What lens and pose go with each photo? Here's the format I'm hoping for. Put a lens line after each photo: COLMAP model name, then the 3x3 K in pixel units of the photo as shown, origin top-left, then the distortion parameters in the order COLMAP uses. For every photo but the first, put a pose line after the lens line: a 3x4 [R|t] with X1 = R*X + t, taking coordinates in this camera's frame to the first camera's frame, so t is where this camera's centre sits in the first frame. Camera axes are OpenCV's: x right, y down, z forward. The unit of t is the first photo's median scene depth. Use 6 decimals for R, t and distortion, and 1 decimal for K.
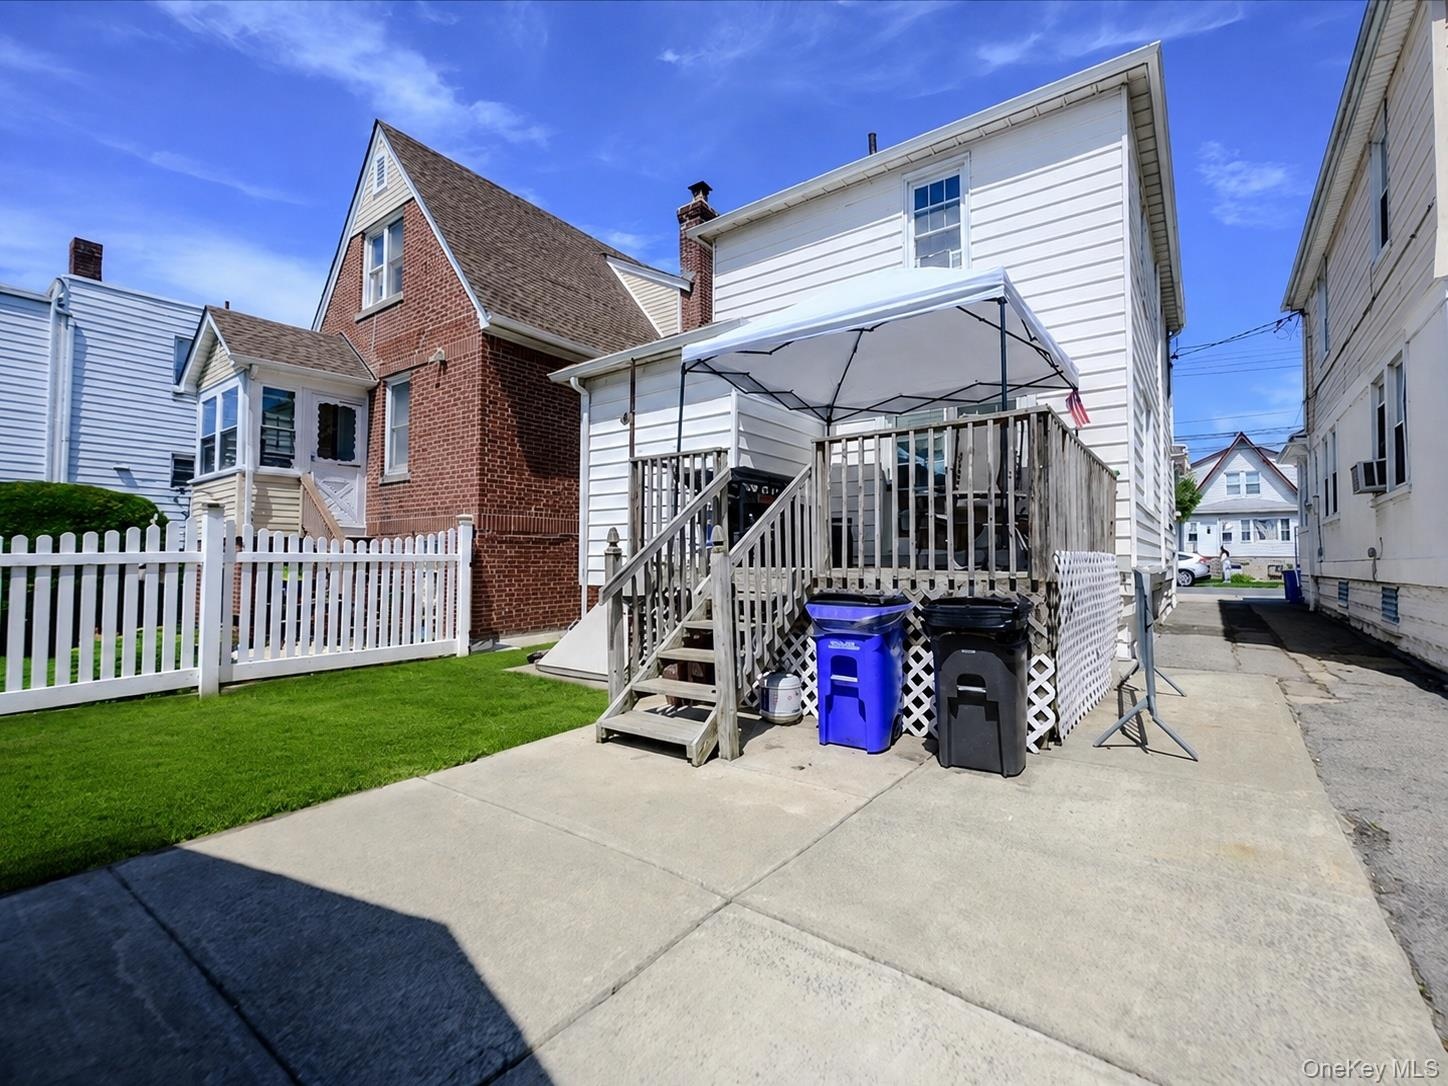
lens RADIAL K [[659.0, 0, 724.4], [0, 659.0, 538.9], [0, 0, 1]] dist [0.000395, -0.000136]
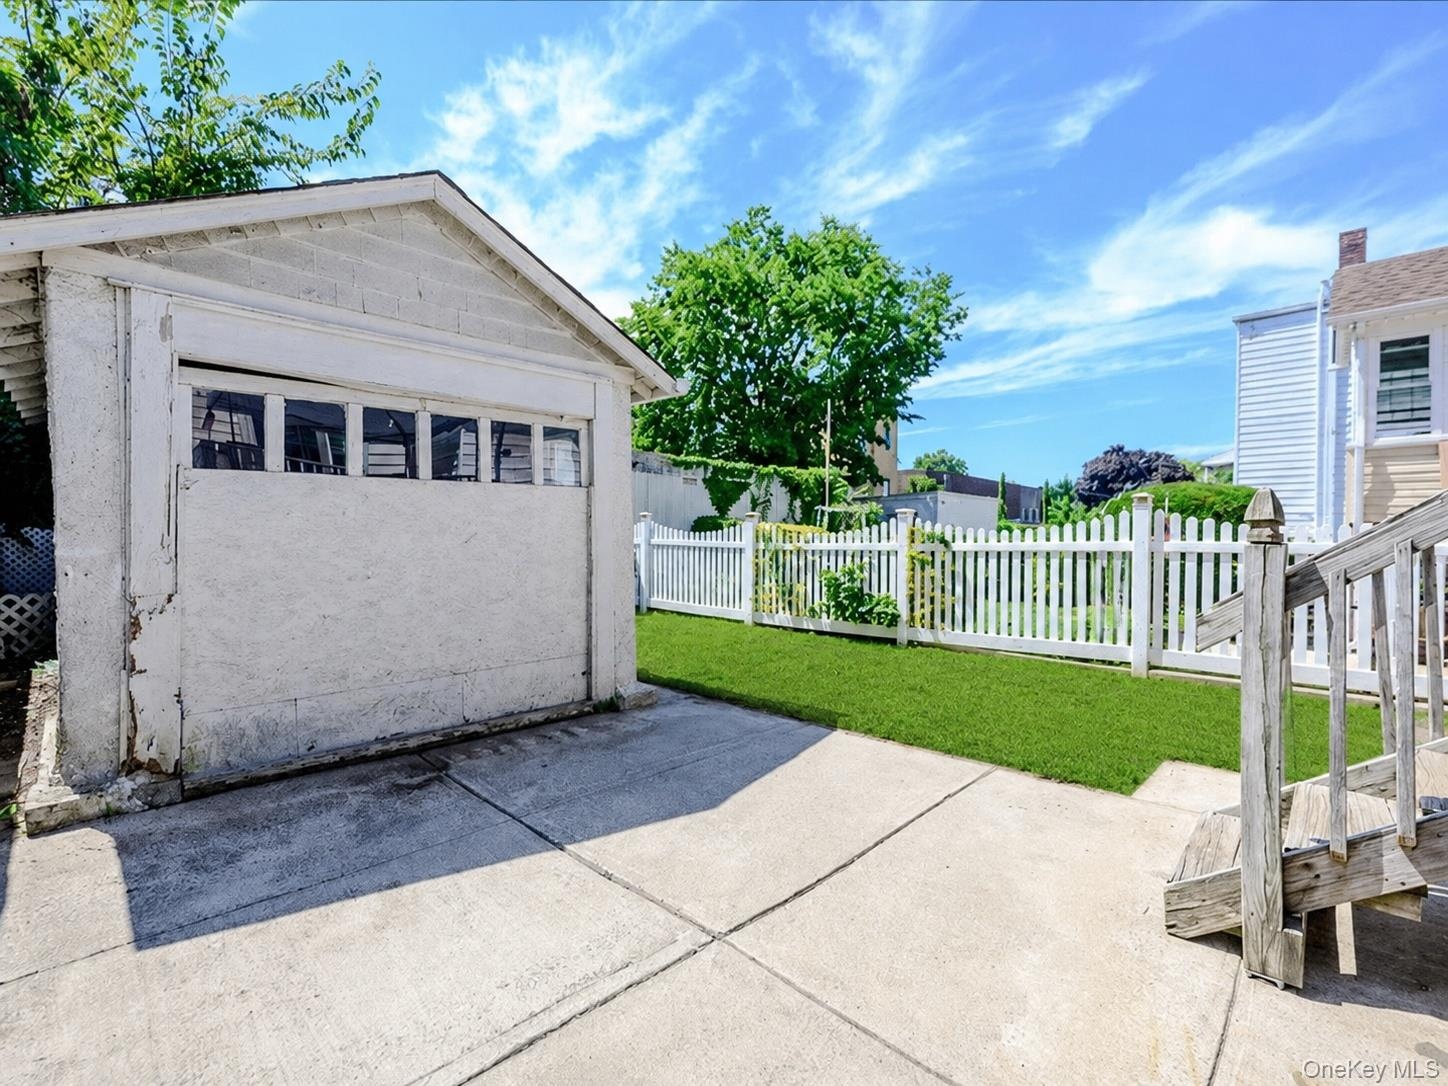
lens RADIAL K [[659.0, 0, 724.4], [0, 659.0, 538.9], [0, 0, 1]] dist [0.000395, -0.000136]
pose [[-0.140105, -0.001193, -0.990136, 0.384963], [0.016897, 0.999851, -0.003596, 0.009204], [0.989992, -0.017234, -0.140064, 0.500015]]
